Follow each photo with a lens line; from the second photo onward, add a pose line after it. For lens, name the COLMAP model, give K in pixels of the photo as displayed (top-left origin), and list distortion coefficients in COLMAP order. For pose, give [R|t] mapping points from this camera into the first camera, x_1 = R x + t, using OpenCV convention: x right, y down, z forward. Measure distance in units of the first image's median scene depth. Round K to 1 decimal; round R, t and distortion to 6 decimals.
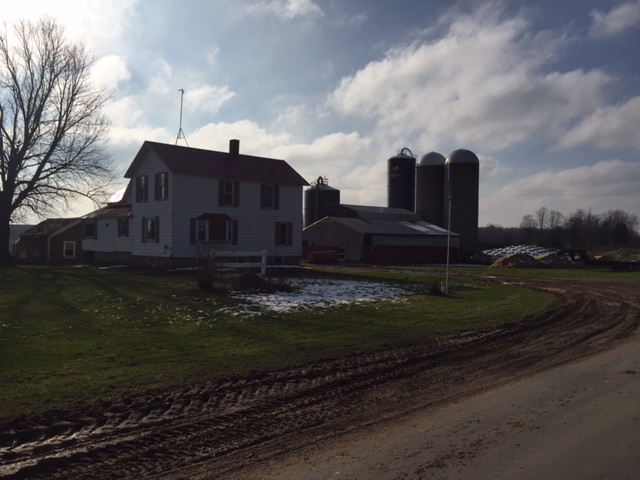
lens RADIAL K [[544.0, 0, 320.0], [0, 544.0, 240.0], [0, 0, 1]] dist [0.041447, -0.006115]
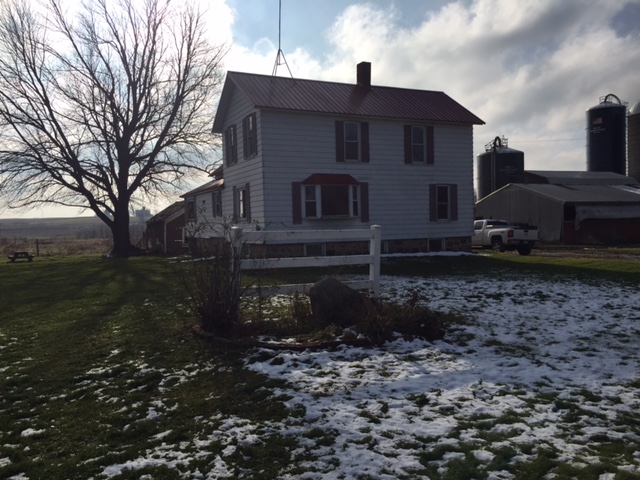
lens RADIAL K [[543.2, 0, 318.4], [0, 543.2, 253.0], [0, 0, 1]] dist [0.028353, -0.007255]
pose [[0.950063, -0.018312, -0.311521, -0.006360], [0.035778, 0.998086, 0.050443, 0.007718], [0.310001, -0.059069, 0.948899, 0.263079]]
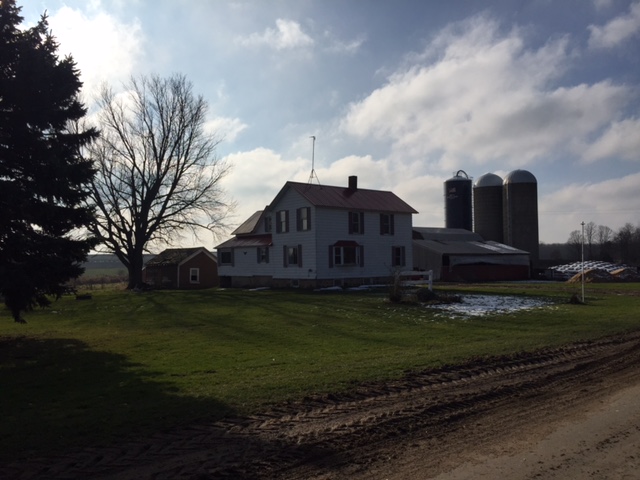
lens RADIAL K [[543.2, 0, 318.4], [0, 543.2, 253.0], [0, 0, 1]] dist [0.028353, -0.007255]
pose [[0.997491, -0.027910, -0.065060, -0.122142], [0.026830, 0.999488, -0.017410, -0.002636], [0.065513, 0.015620, 0.997729, -0.112356]]
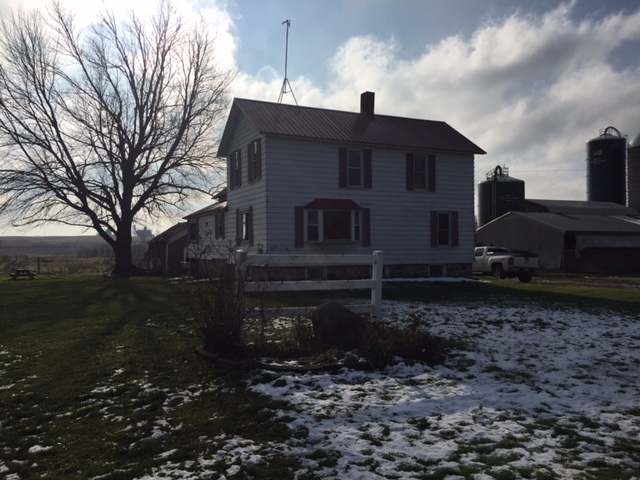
lens RADIAL K [[544.0, 0, 320.0], [0, 544.0, 240.0], [0, 0, 1]] dist [0.041447, -0.006115]
pose [[0.951062, -0.021855, -0.308227, -0.005956], [0.017557, 0.999706, -0.016711, 0.007500], [0.308501, 0.010482, 0.951166, 0.258276]]
